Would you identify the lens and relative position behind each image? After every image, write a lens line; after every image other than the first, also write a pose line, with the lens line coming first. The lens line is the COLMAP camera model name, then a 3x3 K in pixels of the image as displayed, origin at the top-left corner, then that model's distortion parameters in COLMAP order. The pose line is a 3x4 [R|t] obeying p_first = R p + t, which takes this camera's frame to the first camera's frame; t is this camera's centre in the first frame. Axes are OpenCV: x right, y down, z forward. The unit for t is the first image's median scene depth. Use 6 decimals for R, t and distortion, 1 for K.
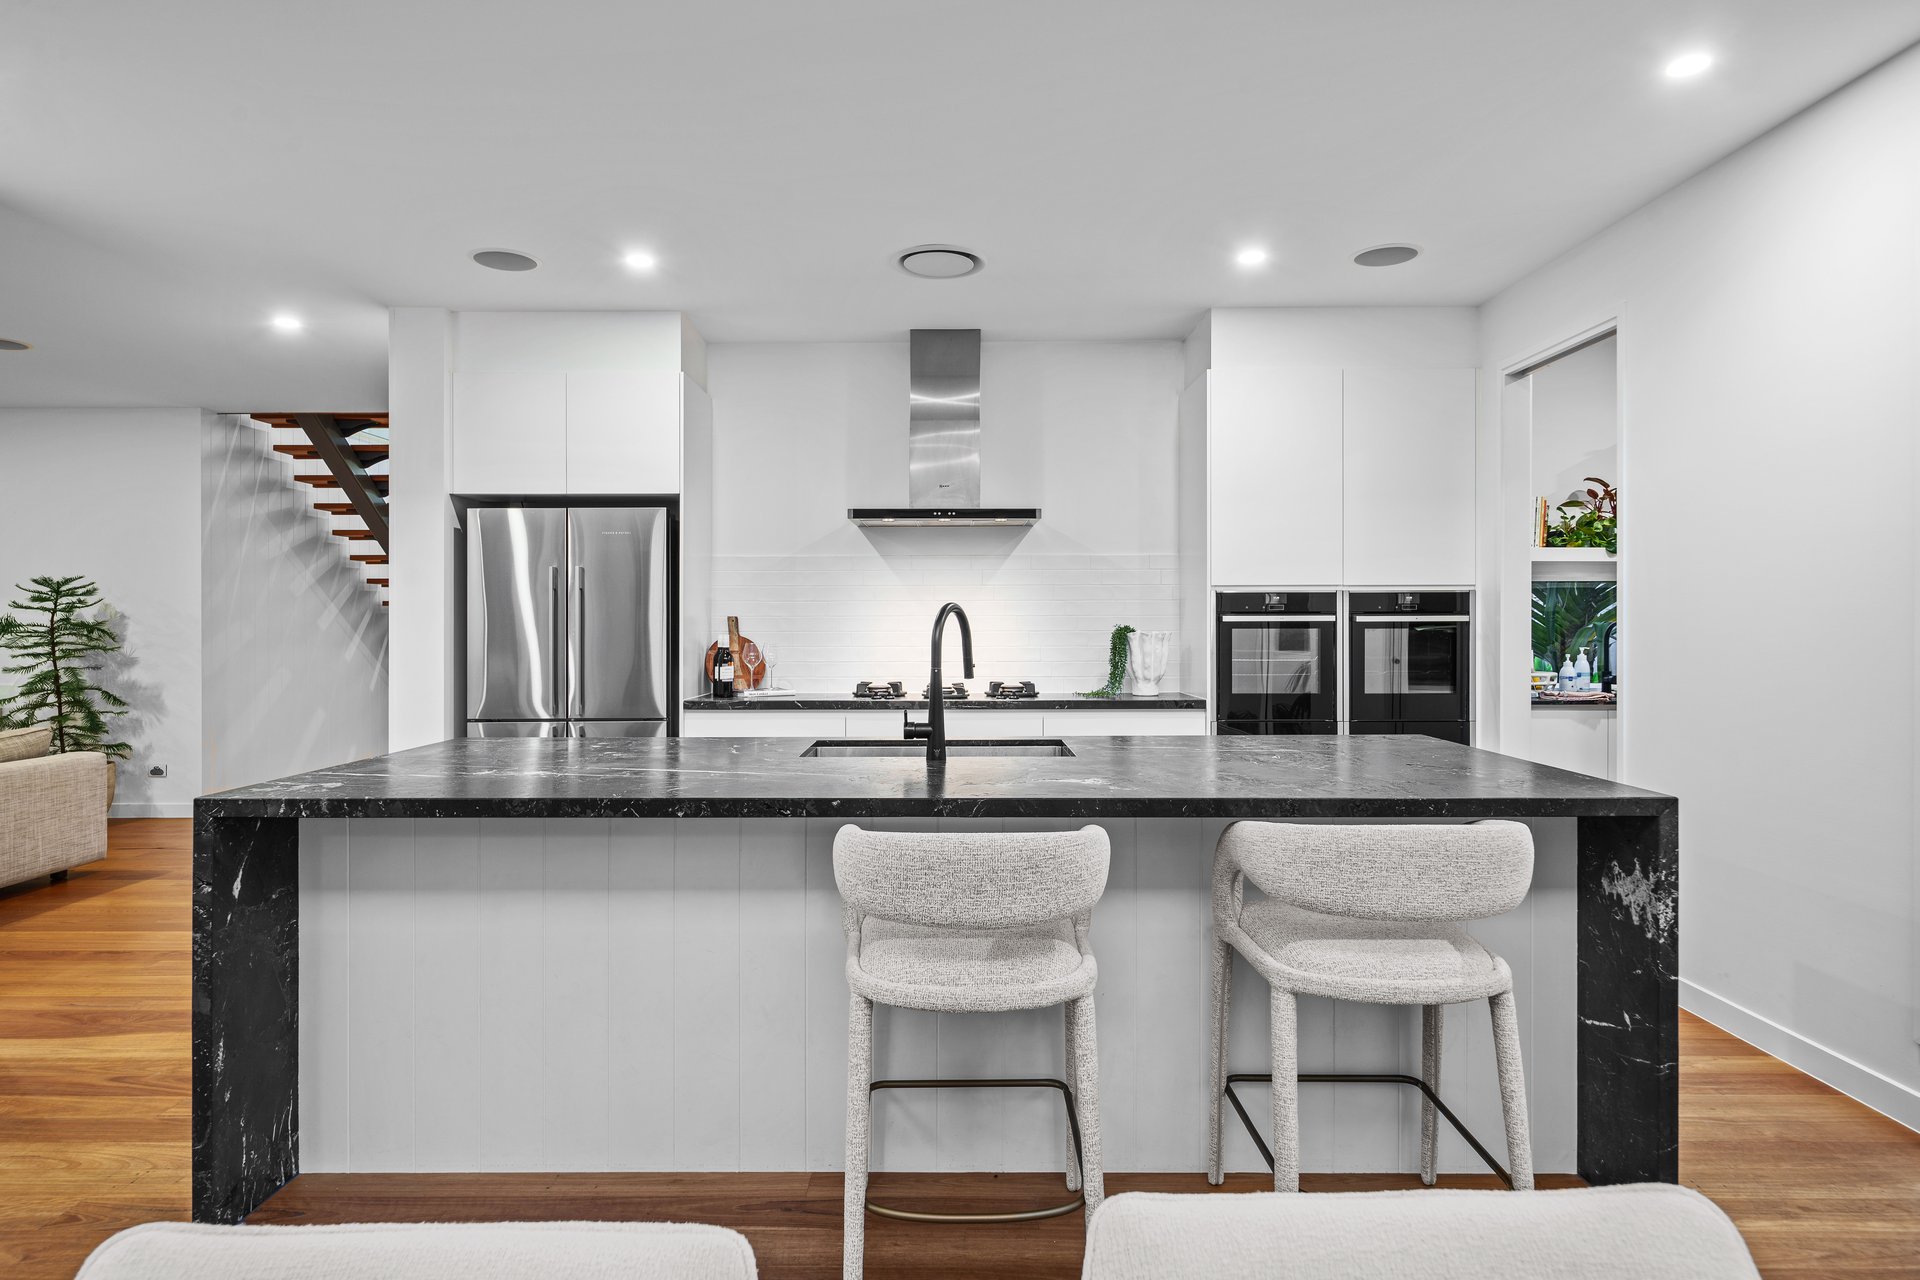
lens RADIAL K [[1101.5, 0, 963.4], [0, 1101.5, 608.3], [0, 0, 1]] dist [-0.006537, 0.001150]
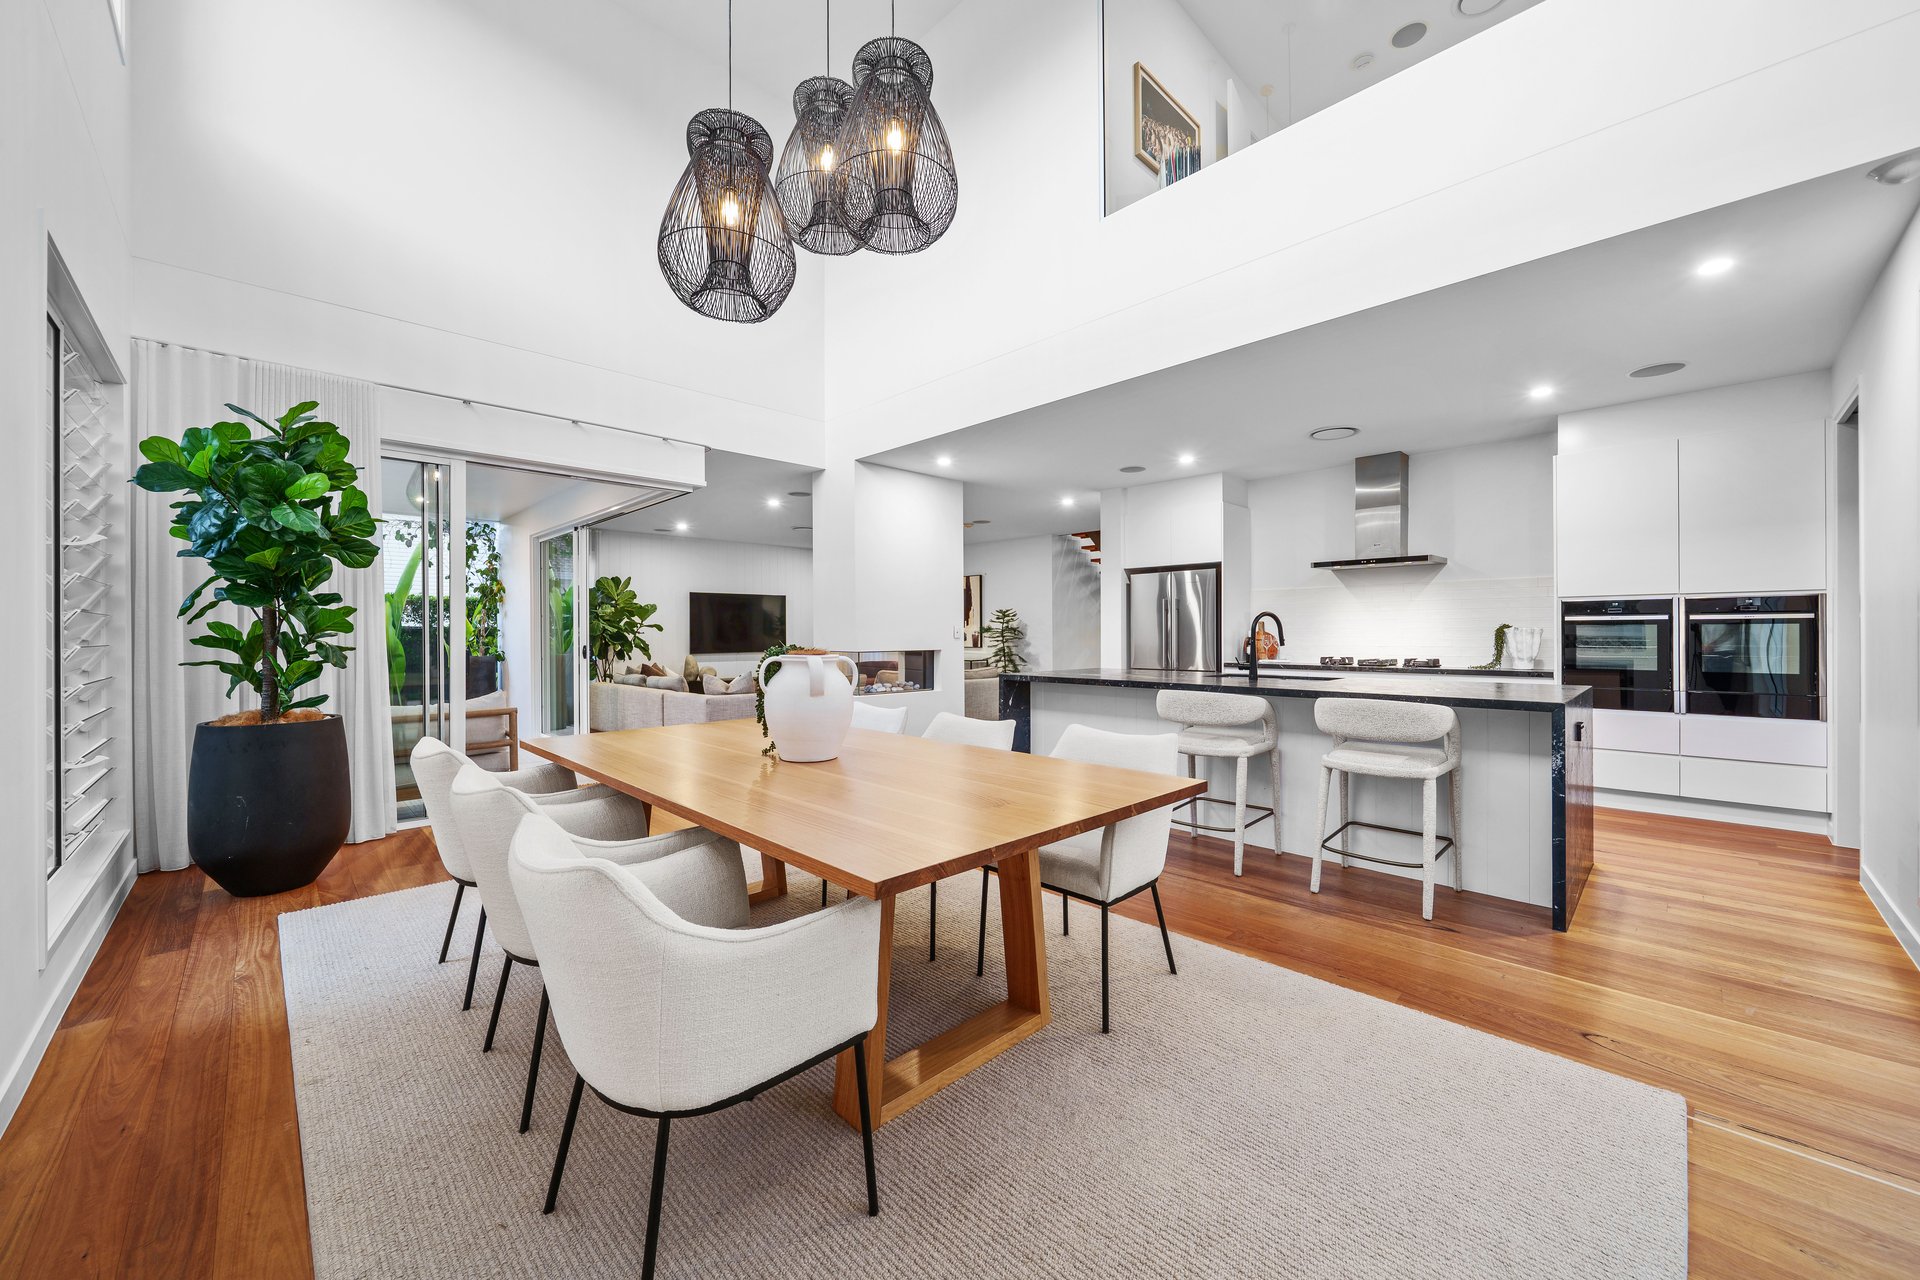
lens RADIAL K [[717.6, 0, 960.6], [0, 717.6, 630.6], [0, 0, 1]] dist [-0.001635, -0.000093]
pose [[0.702962, -0.003044, -0.711221, 0.339766], [0.011121, 0.999916, 0.006712, 0.009882], [0.711141, -0.012627, 0.702936, -0.275208]]
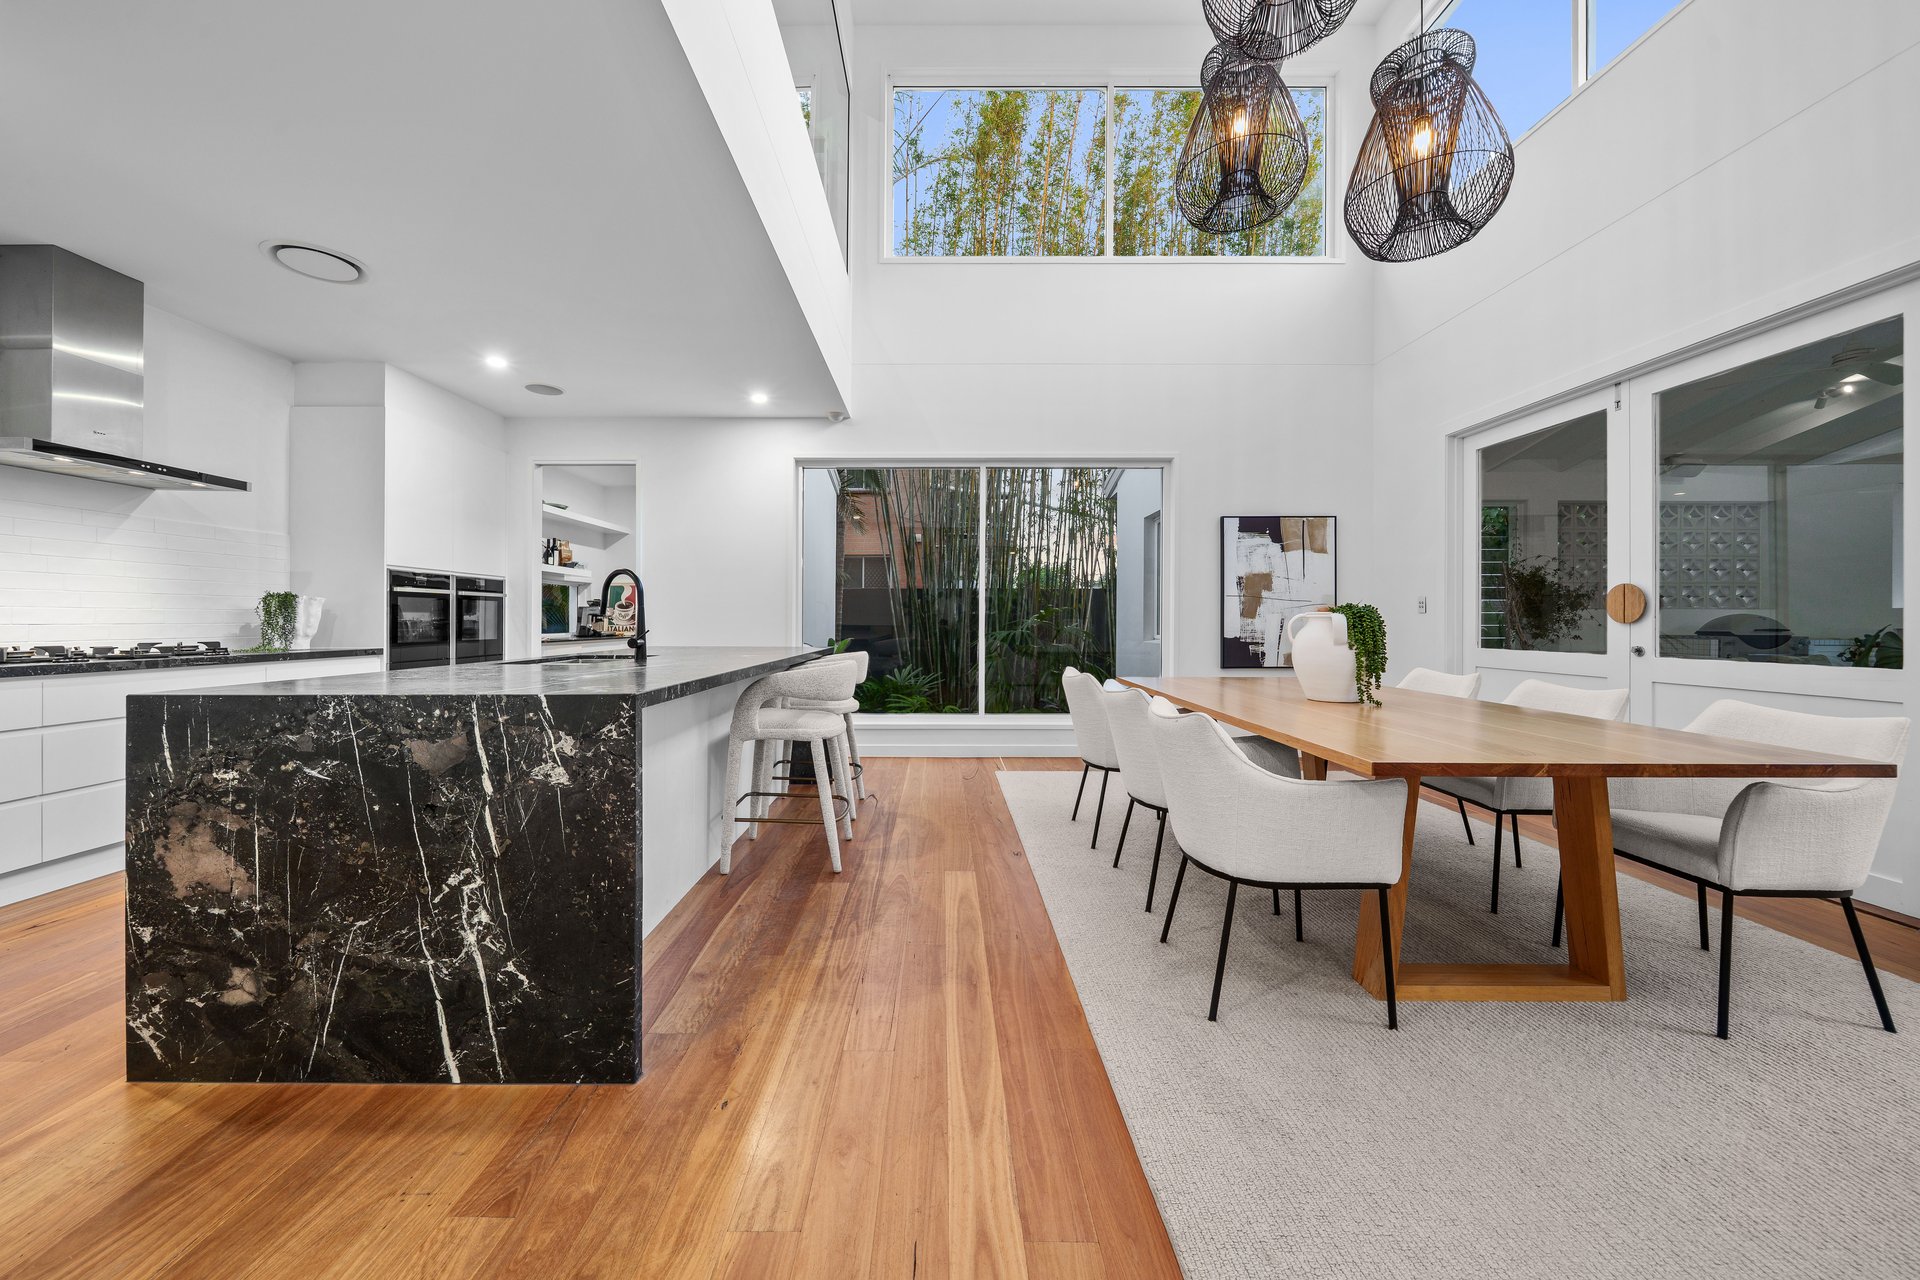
lens RADIAL K [[717.6, 0, 949.9], [0, 717.6, 628.8], [0, 0, 1]] dist [-0.001635, -0.000093]
pose [[-0.012088, -0.010031, 0.999877, -0.659951], [-0.014457, 0.999847, 0.009856, 0.039144], [-0.999822, -0.014337, -0.012231, 0.297757]]
